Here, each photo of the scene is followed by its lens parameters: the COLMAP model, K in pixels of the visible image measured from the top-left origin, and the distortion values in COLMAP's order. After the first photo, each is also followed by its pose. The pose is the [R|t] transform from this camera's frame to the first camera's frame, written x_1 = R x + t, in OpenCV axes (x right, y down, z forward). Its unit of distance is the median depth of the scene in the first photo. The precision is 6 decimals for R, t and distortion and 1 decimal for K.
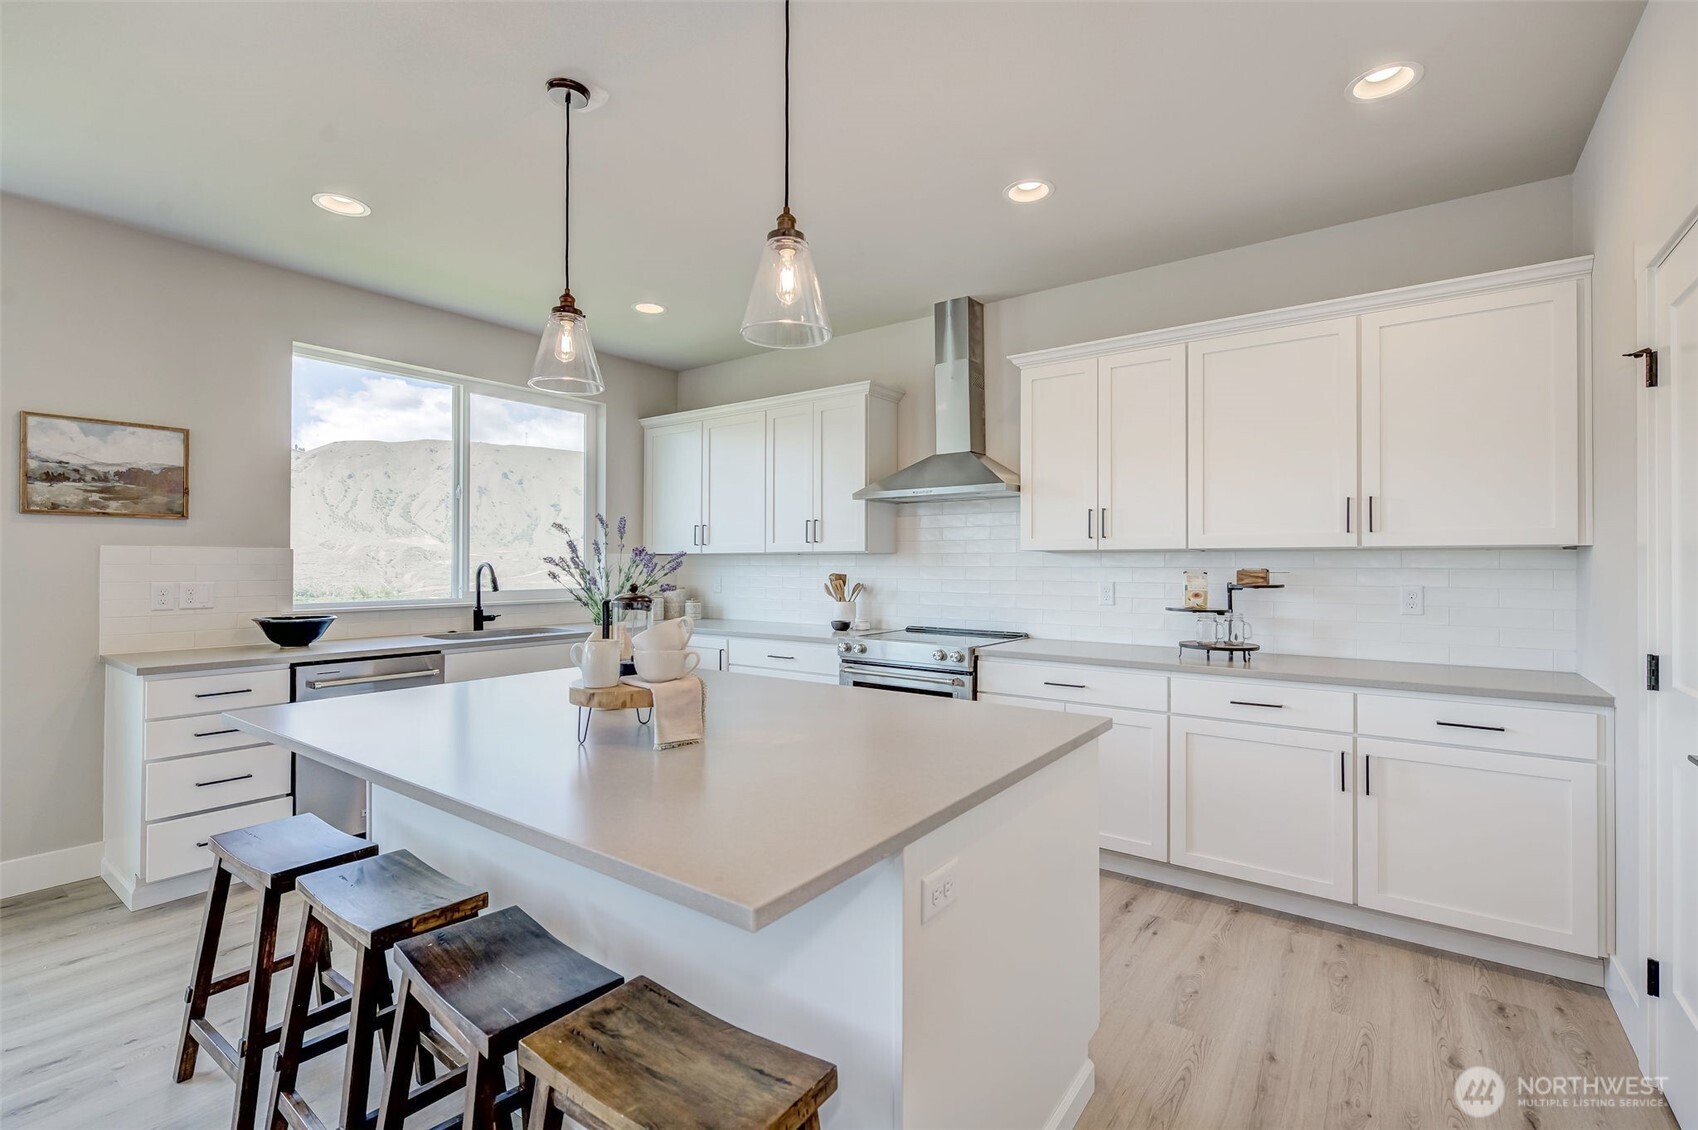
lens RADIAL K [[748.7, 0, 849.0], [0, 748.7, 565.0], [0, 0, 1]] dist [0.001083, -0.000015]
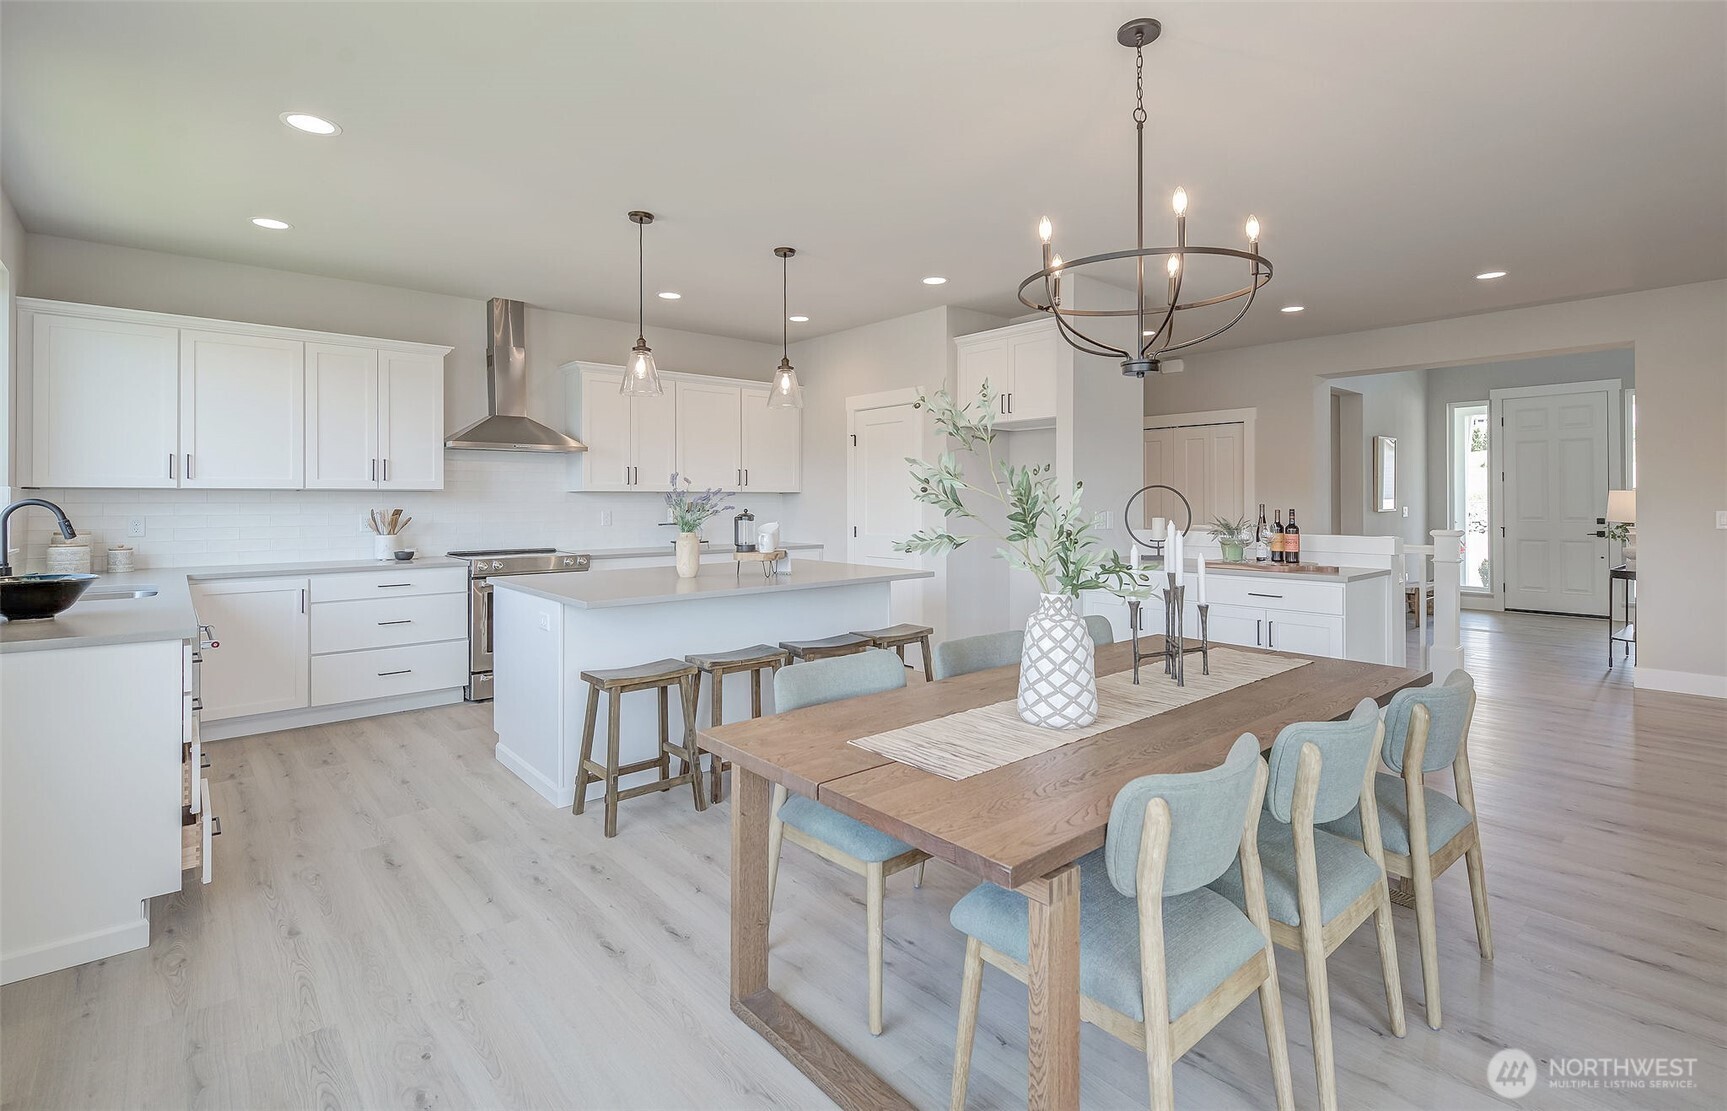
lens RADIAL K [[800.0, 0, 893.5], [0, 800.0, 510.1], [0, 0, 1]] dist [0.000893, -0.000286]
pose [[0.203978, -0.015026, 0.978860, -1.235113], [0.004411, 0.999886, 0.014430, -0.001226], [-0.978965, 0.001374, 0.204021, 0.052208]]
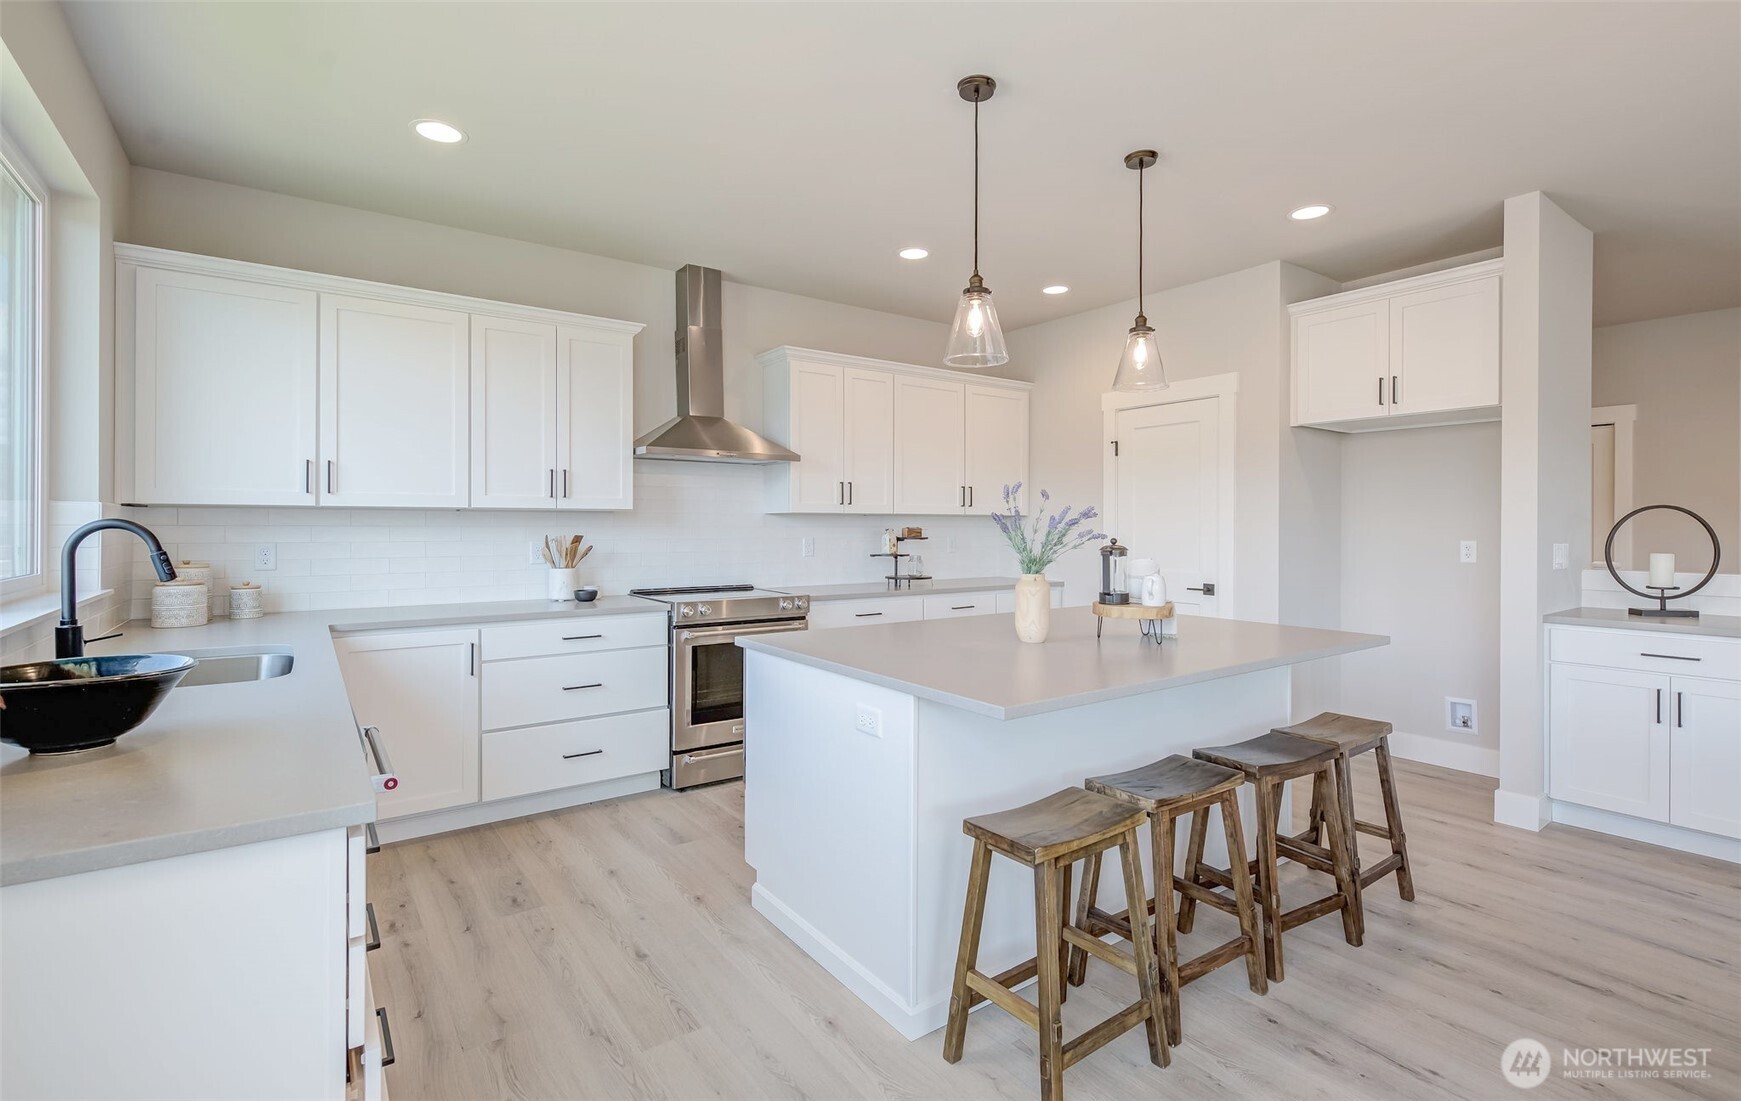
lens RADIAL K [[796.6, 0, 880.7], [0, 796.6, 541.5], [0, 0, 1]] dist [0.002301, 0.000287]
pose [[0.305652, -0.020373, 0.951925, -0.931006], [0.001085, 0.999778, 0.021049, -0.000018], [-0.952143, -0.005401, 0.305607, 0.480624]]
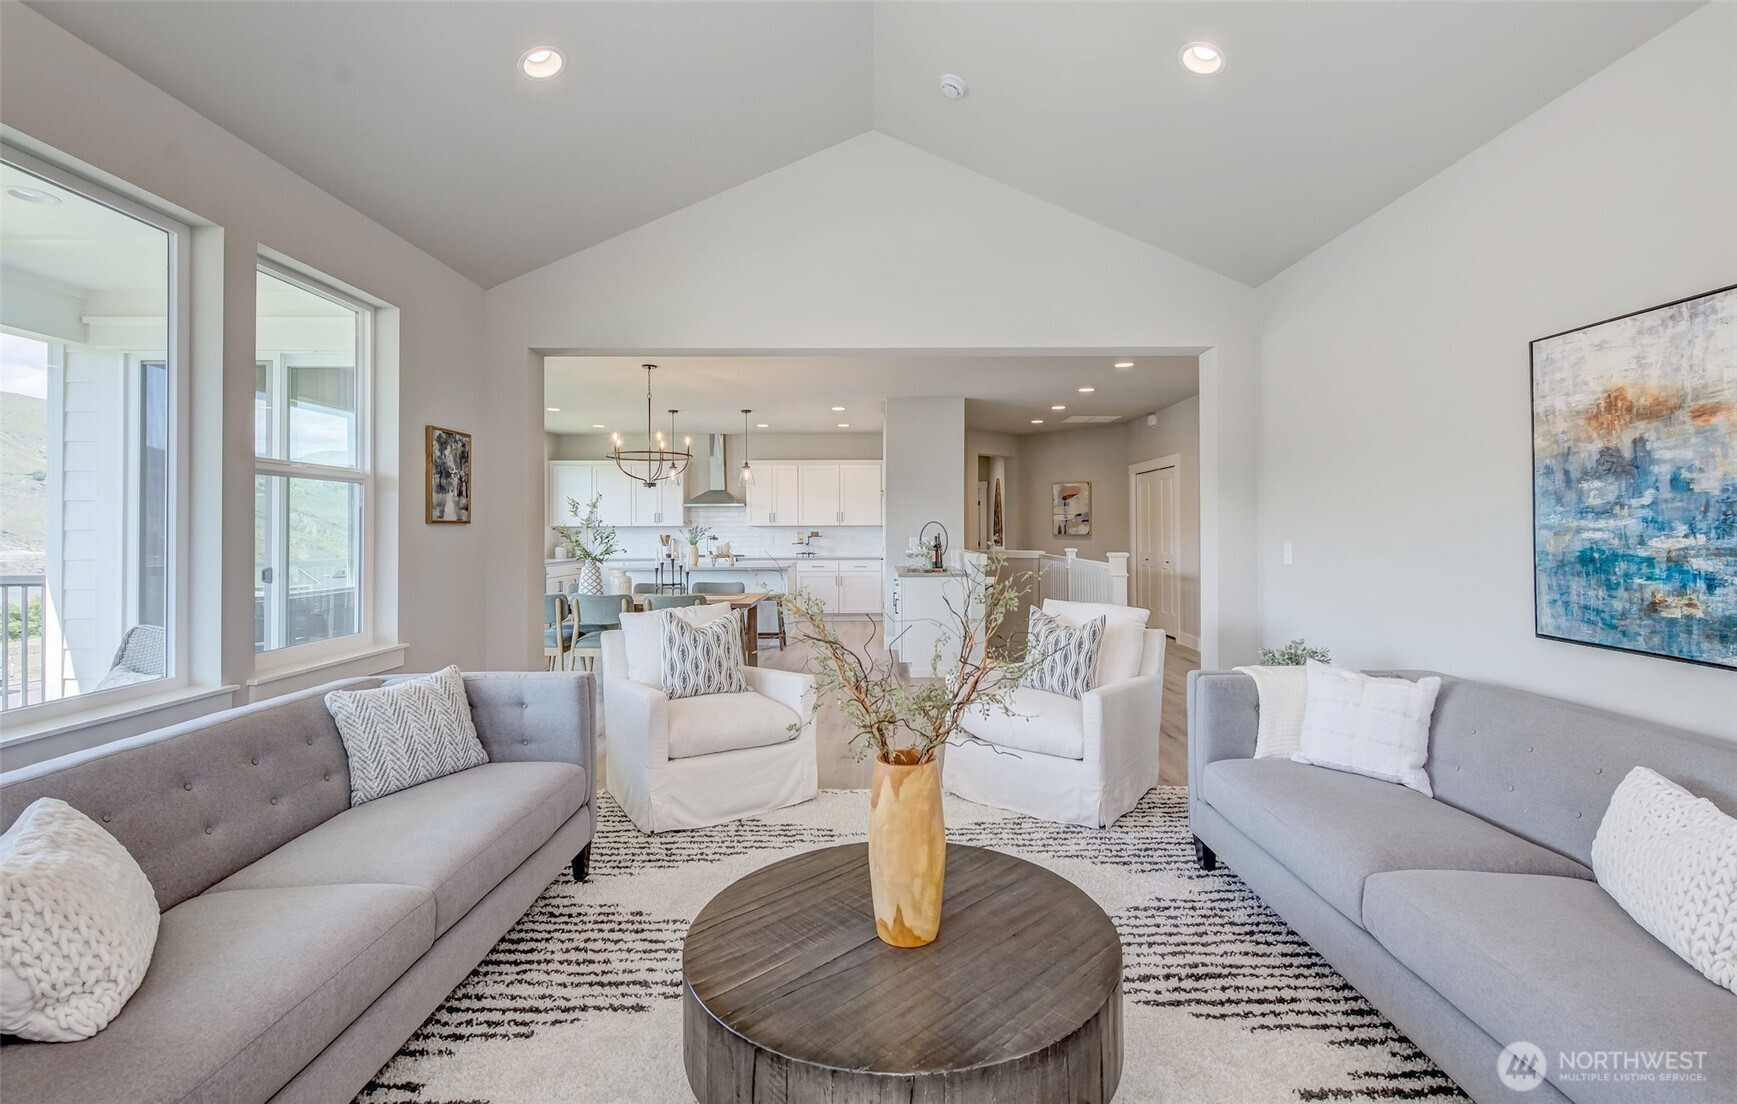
lens RADIAL K [[785.4, 0, 891.4], [0, 785.4, 524.0], [0, 0, 1]] dist [0.000041, -0.000285]
pose [[0.796248, -0.000559, 0.604969, -1.213660], [0.007134, 0.999939, -0.008465, 0.003723], [-0.604928, 0.011056, 0.796204, -1.856672]]
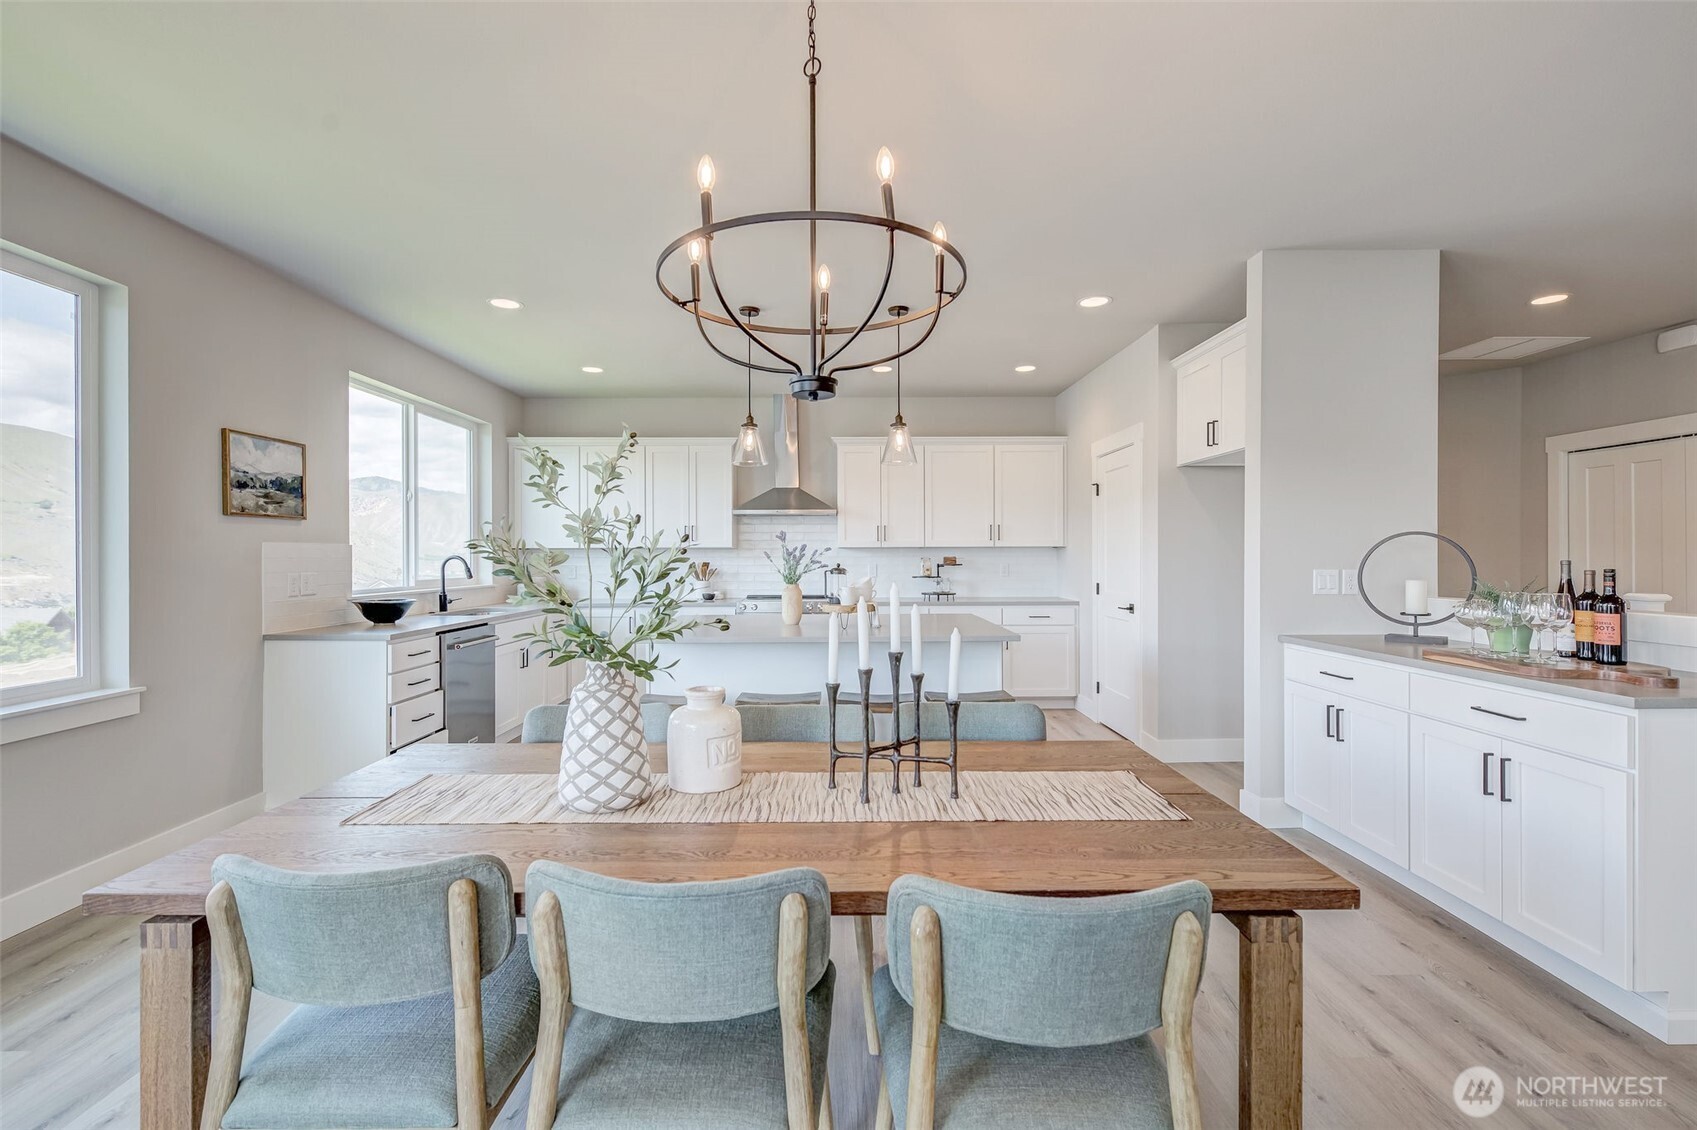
lens RADIAL K [[733.5, 0, 848.5], [0, 733.5, 565.0], [0, 0, 1]] dist [0.002749, 0.000135]
pose [[0.796406, -0.012697, 0.604629, -0.813924], [0.006762, 0.999904, 0.012091, 0.001974], [-0.604725, -0.005540, 0.796415, -0.412771]]
